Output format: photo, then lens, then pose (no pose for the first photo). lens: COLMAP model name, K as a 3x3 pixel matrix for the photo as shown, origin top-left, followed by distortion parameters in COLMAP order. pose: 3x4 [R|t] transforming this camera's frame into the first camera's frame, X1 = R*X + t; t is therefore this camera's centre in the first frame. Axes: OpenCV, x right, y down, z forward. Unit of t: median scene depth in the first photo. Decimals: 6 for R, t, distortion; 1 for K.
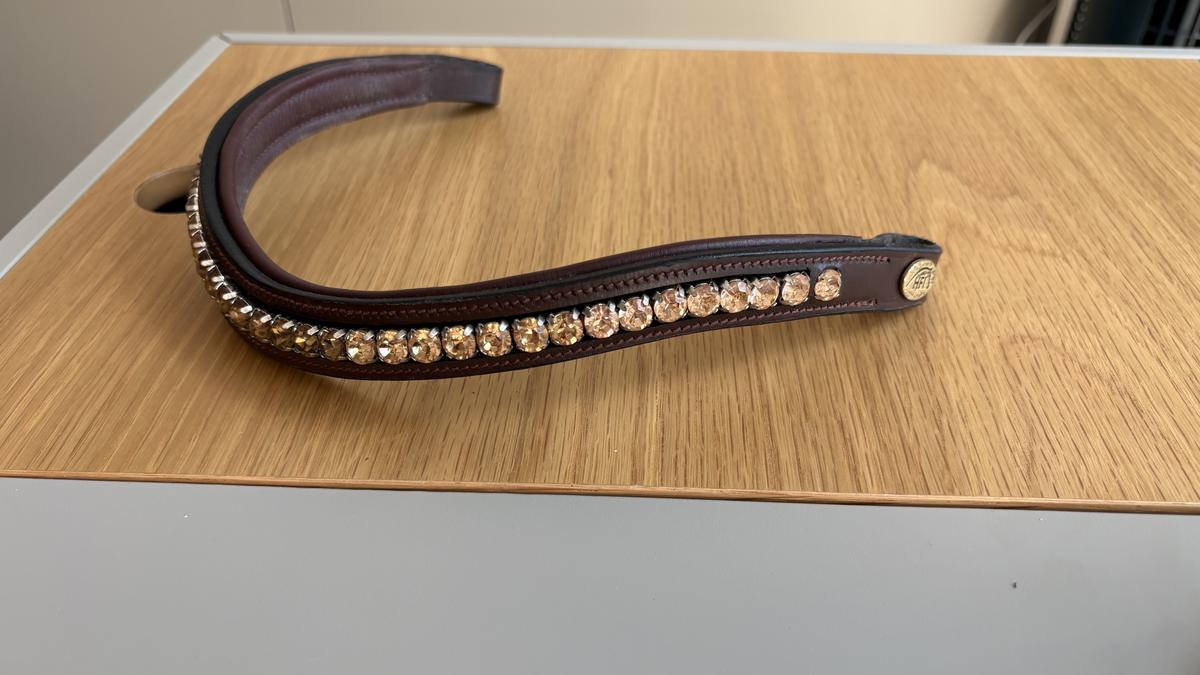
lens RADIAL K [[939.7, 0, 600.0], [0, 939.7, 337.5], [0, 0, 1]] dist [-0.001208, -0.001128]
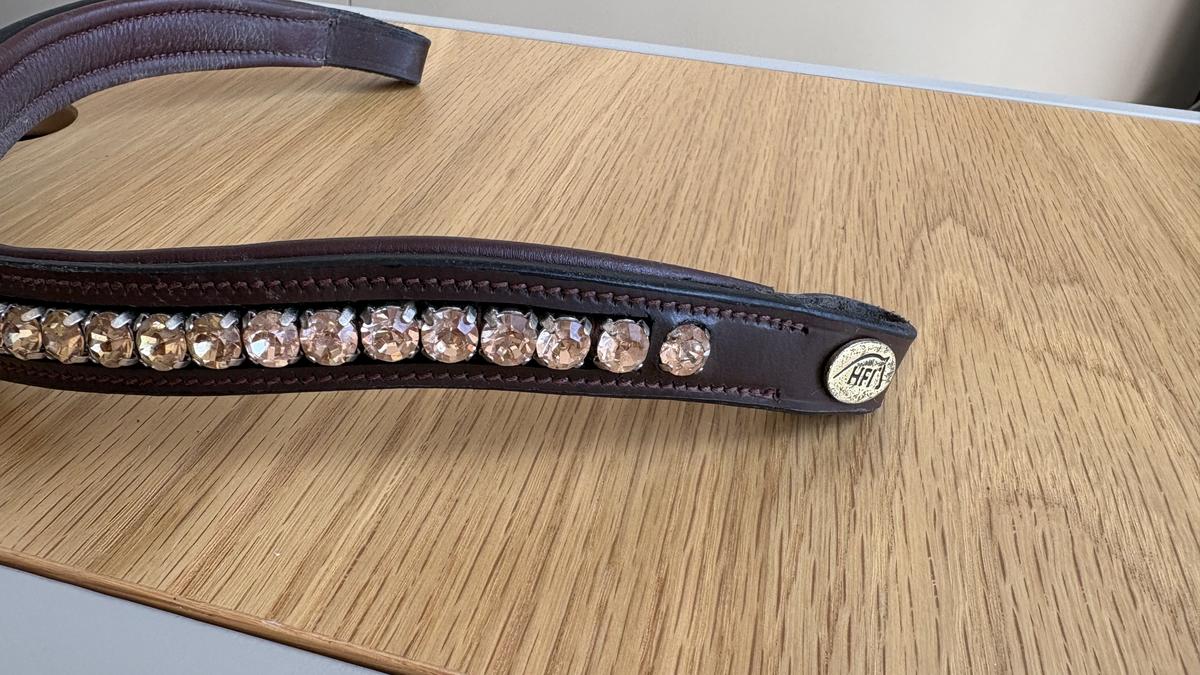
lens RADIAL K [[908.5, 0, 532.7], [0, 908.5, 331.4], [0, 0, 1]] dist [0.004627, -0.000966]
pose [[0.971510, 0.163664, -0.171415, 0.224797], [-0.175257, 0.983000, -0.054735, -0.016854], [0.159543, 0.083217, 0.983677, 0.370896]]
